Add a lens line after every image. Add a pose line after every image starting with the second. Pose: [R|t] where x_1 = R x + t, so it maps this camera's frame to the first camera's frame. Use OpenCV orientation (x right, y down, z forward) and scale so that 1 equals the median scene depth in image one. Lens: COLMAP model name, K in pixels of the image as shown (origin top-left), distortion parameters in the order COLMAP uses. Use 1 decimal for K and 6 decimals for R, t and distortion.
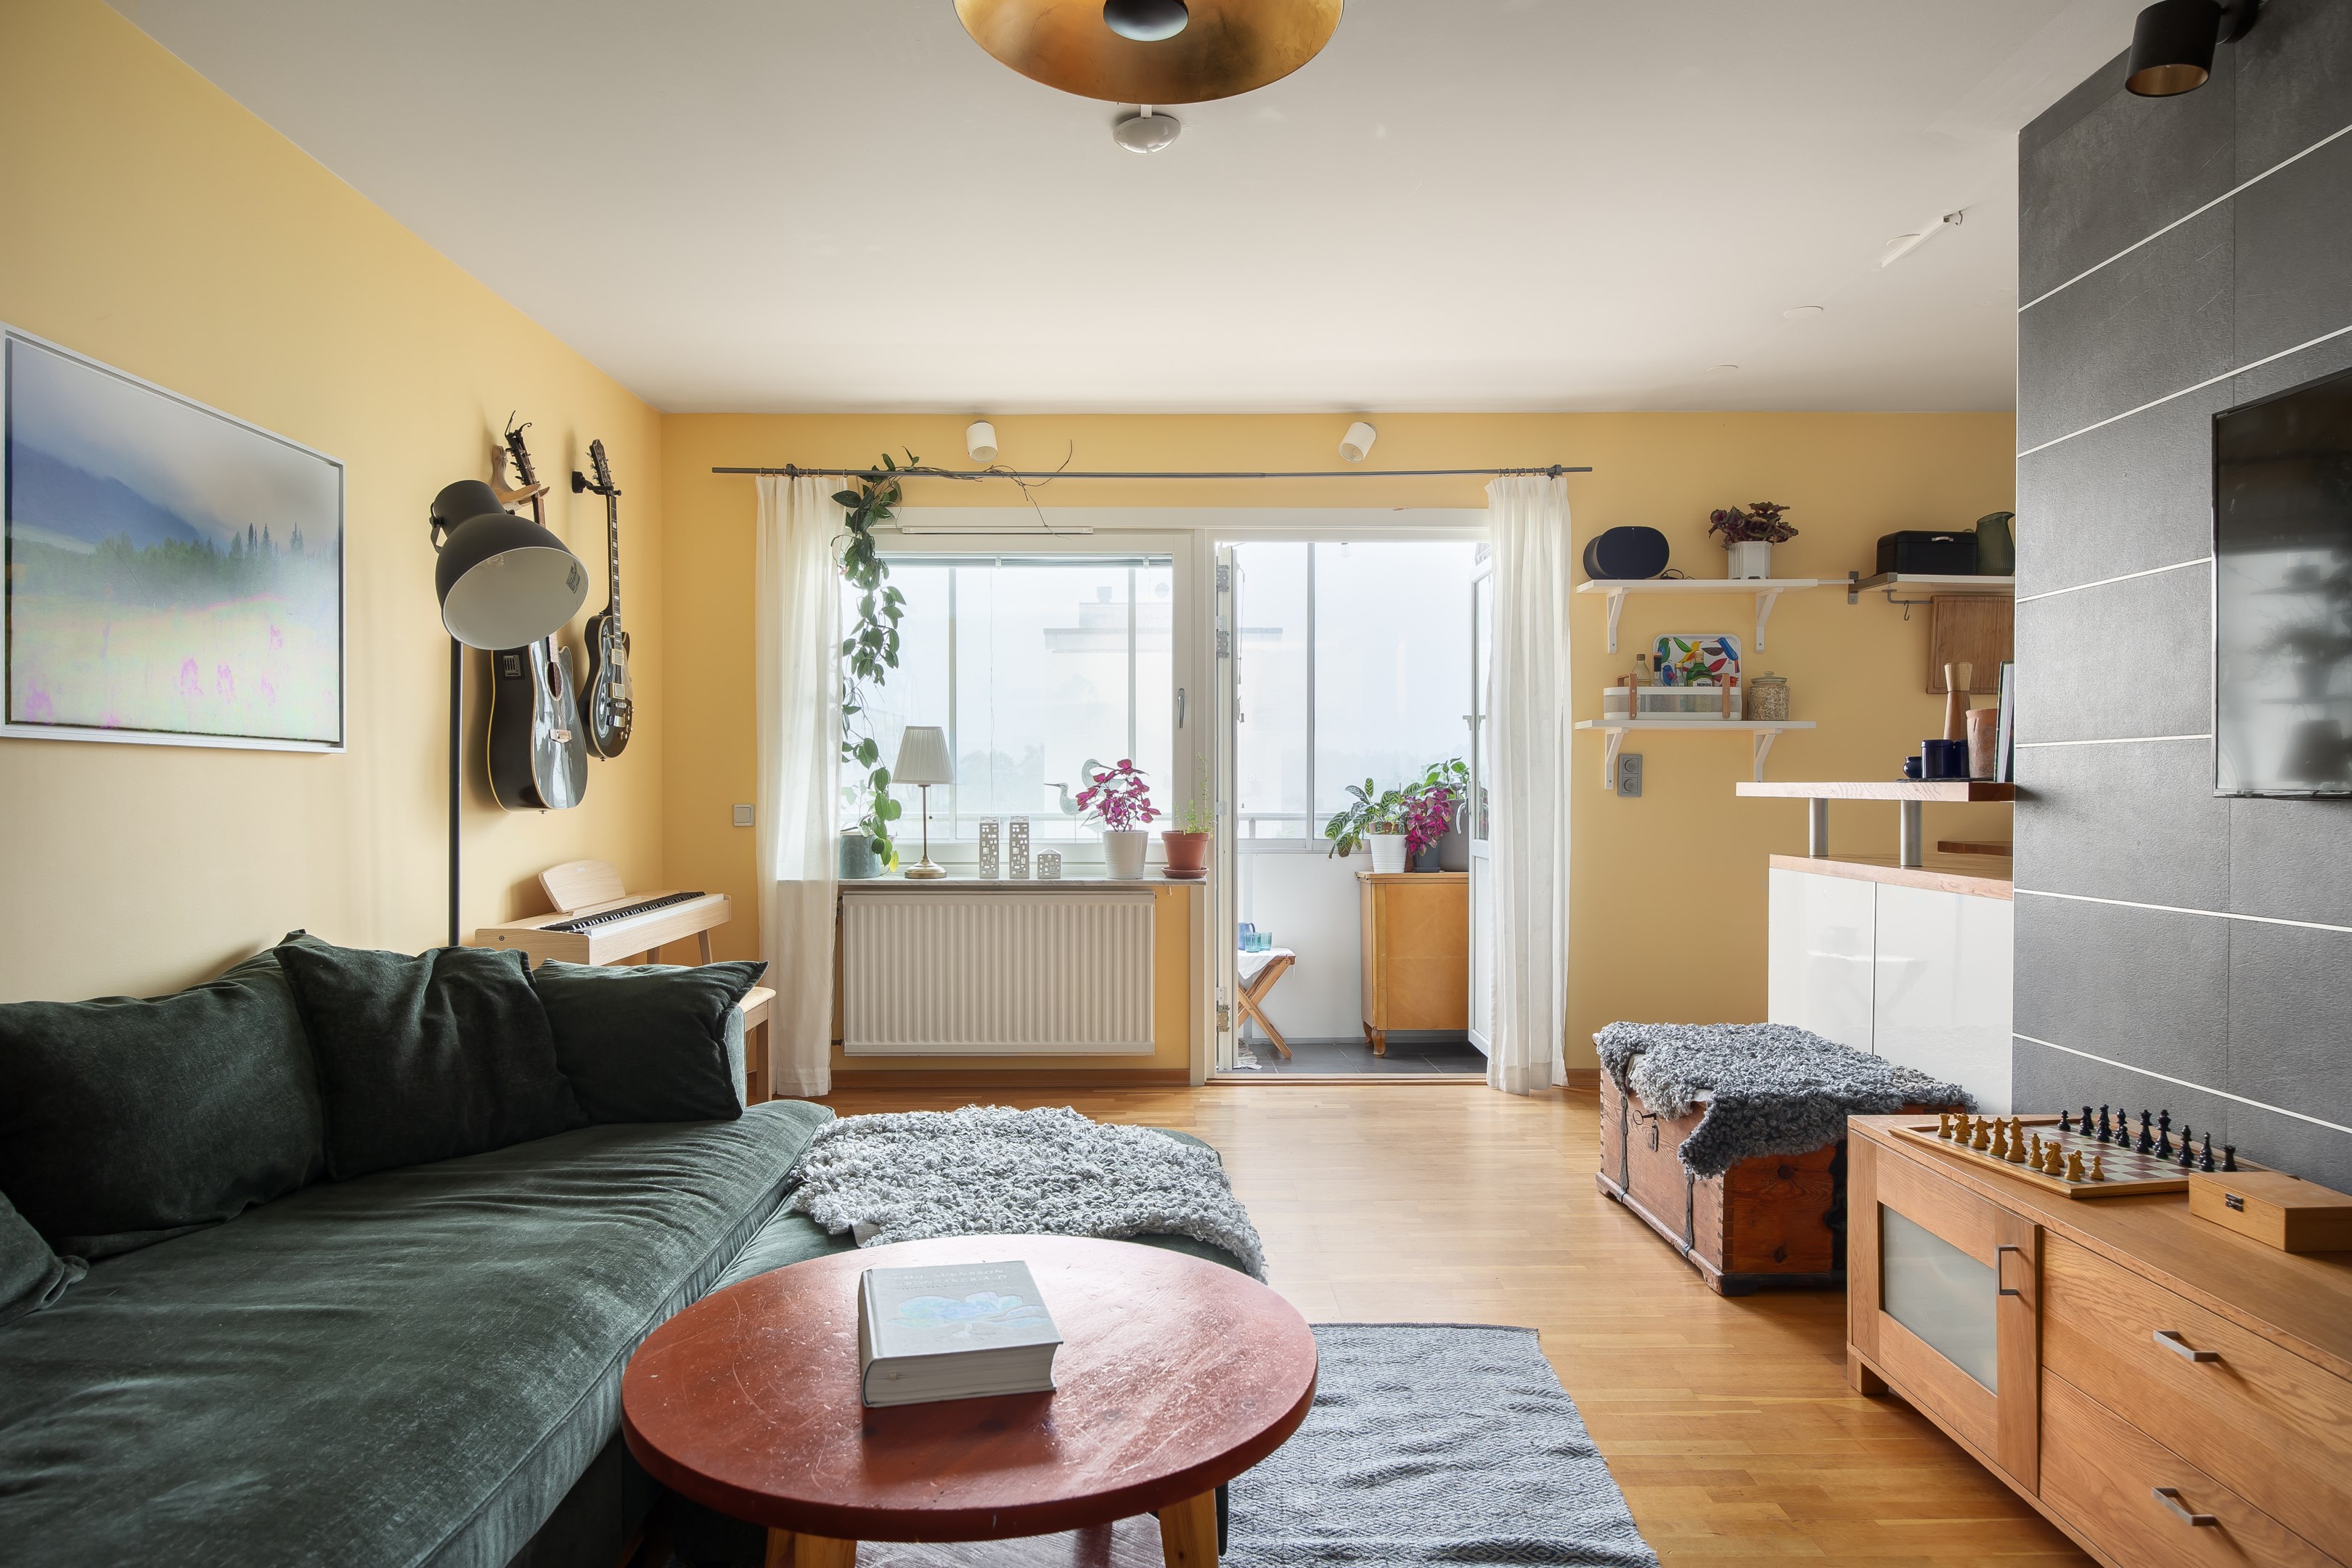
lens RADIAL K [[1458.7, 0, 1172.5], [0, 1458.7, 794.1], [0, 0, 1]] dist [-0.009861, -0.000219]
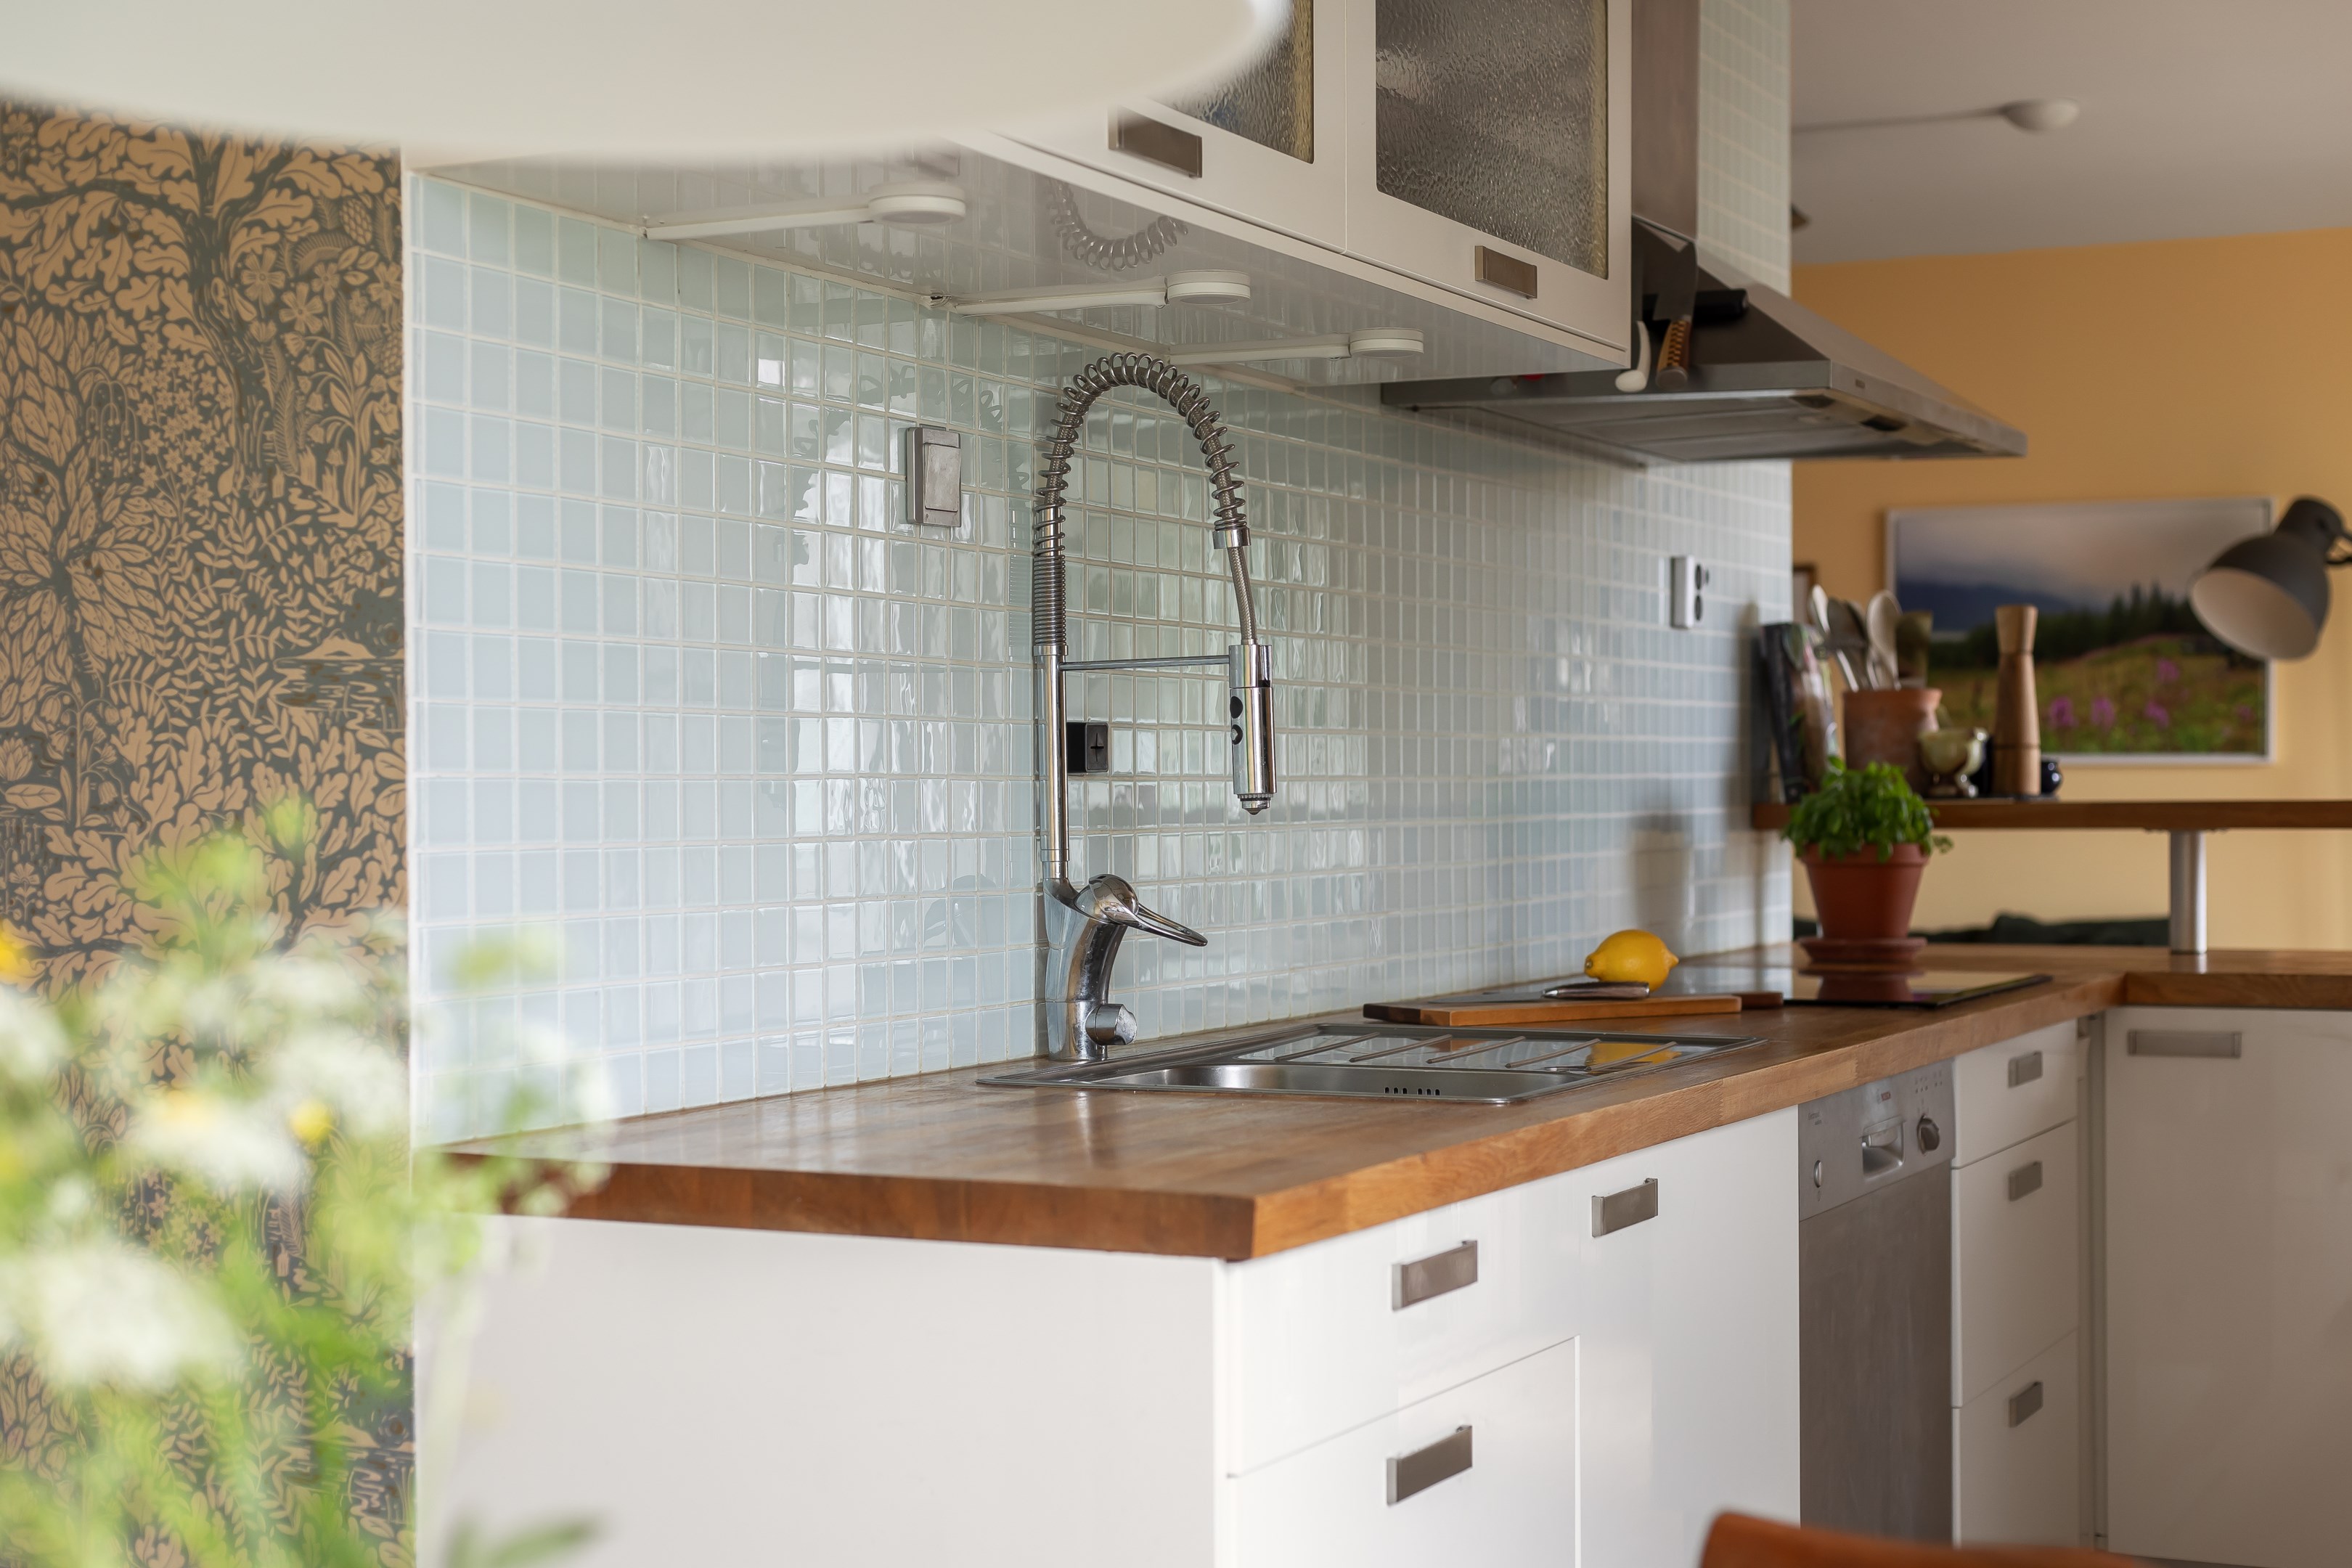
lens RADIAL K [[3399.1, 0, 1174.8], [0, 3399.1, 802.9], [0, 0, 1]] dist [0.008931, 0.000000]
pose [[-0.460903, 0.007850, -0.887416, 1.373021], [-0.001203, 0.999954, 0.009470, -0.014135], [0.887450, 0.005433, -0.460873, 0.943561]]
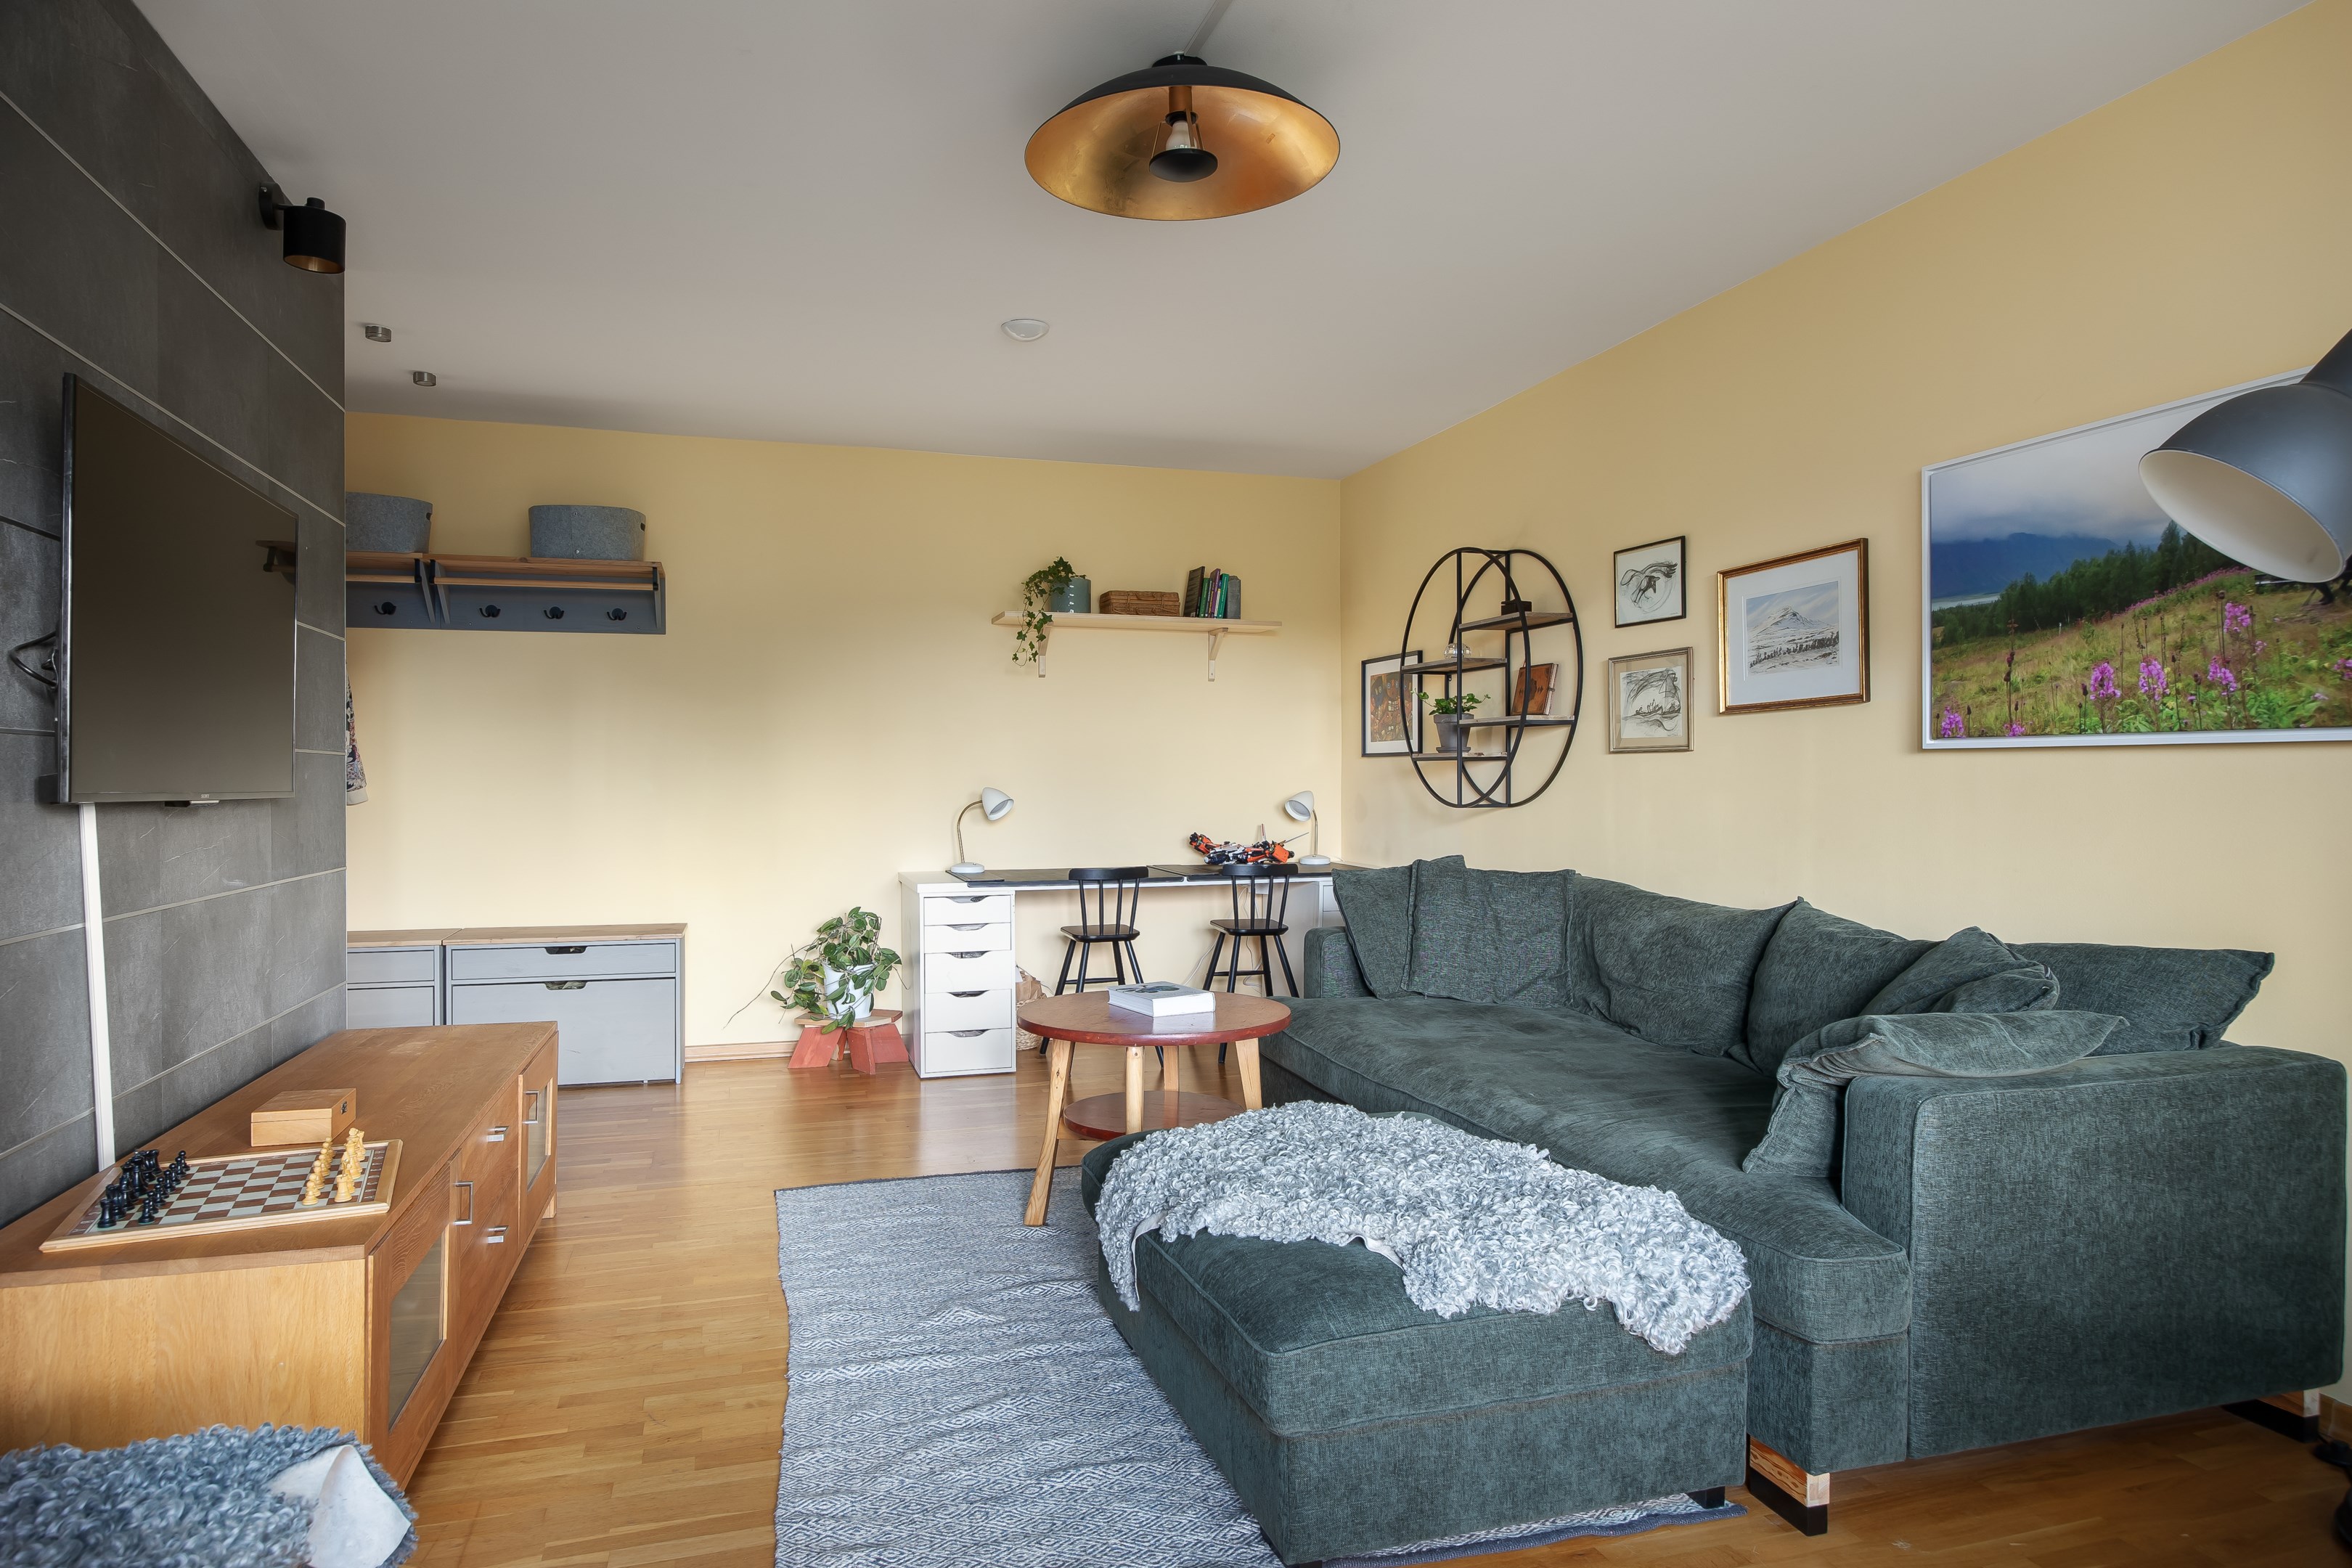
lens RADIAL K [[1398.4, 0, 1161.8], [0, 1398.4, 768.7], [0, 0, 1]] dist [-0.013446, 0.000274]
pose [[-0.960488, -0.005832, -0.278259, 0.152685], [-0.004676, 0.999977, -0.004815, -0.004110], [0.278281, -0.003324, -0.960494, 0.982666]]
